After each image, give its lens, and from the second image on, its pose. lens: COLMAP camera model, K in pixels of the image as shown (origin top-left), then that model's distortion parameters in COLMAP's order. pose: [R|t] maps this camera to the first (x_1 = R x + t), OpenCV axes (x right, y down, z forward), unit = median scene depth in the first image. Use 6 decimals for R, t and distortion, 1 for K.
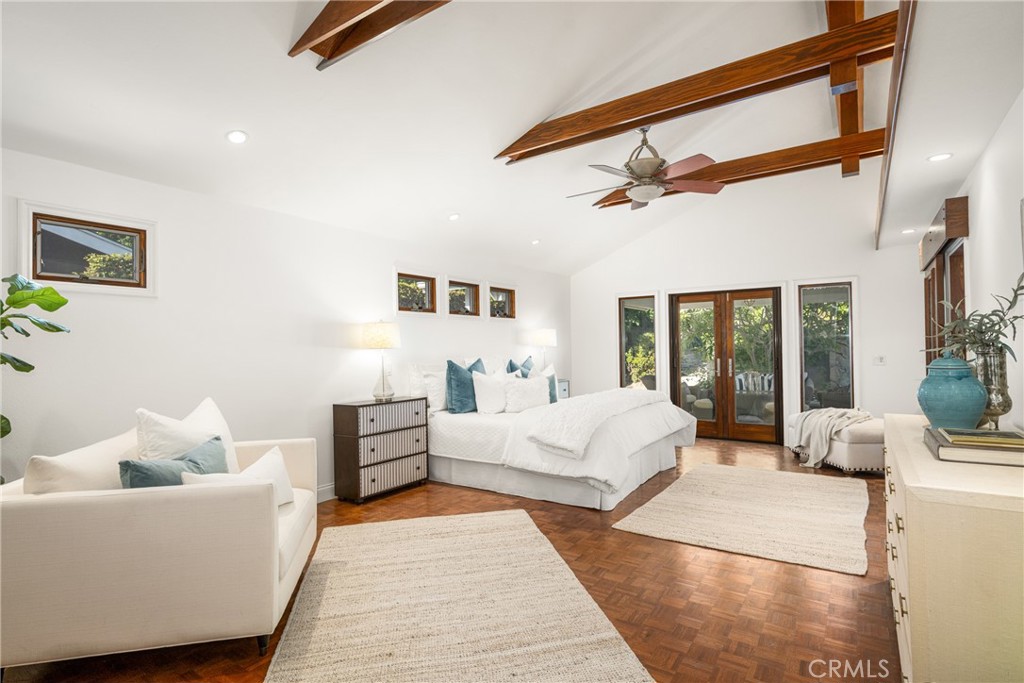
lens RADIAL K [[507.8, 0, 512.0], [0, 507.8, 341.5], [0, 0, 1]] dist [-0.002276, -0.000547]
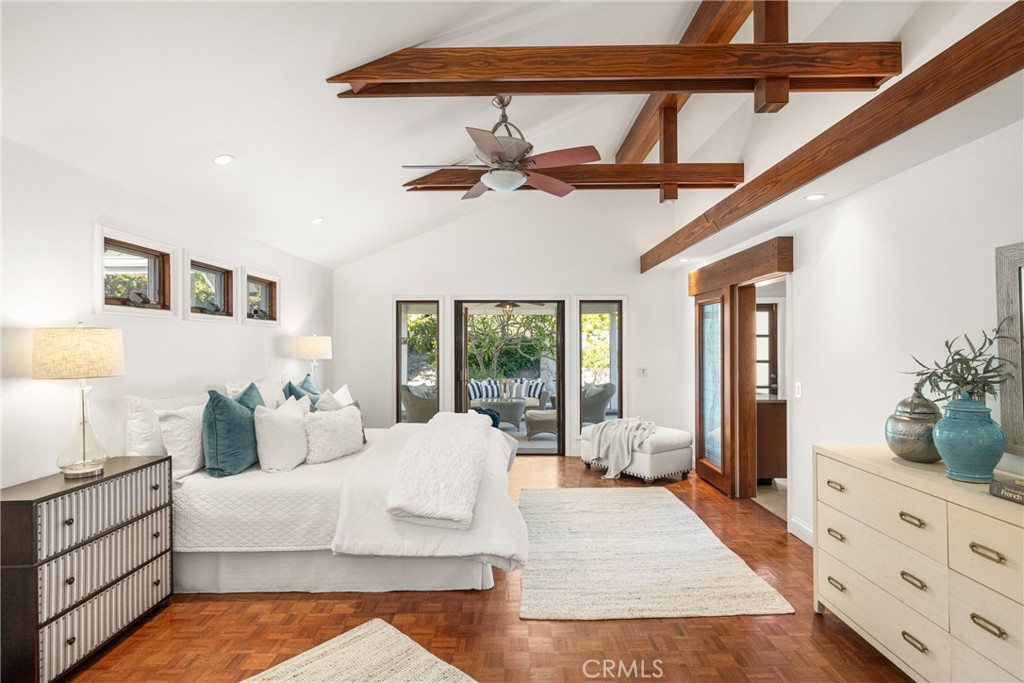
lens RADIAL K [[503.2, 0, 512.0], [0, 503.2, 341.5], [0, 0, 1]] dist [-0.000534, -0.000488]
pose [[0.822592, 0.015040, 0.568434, -0.182820], [-0.016042, 0.999866, -0.003240, -0.027739], [-0.568406, -0.006453, 0.822723, 0.309548]]
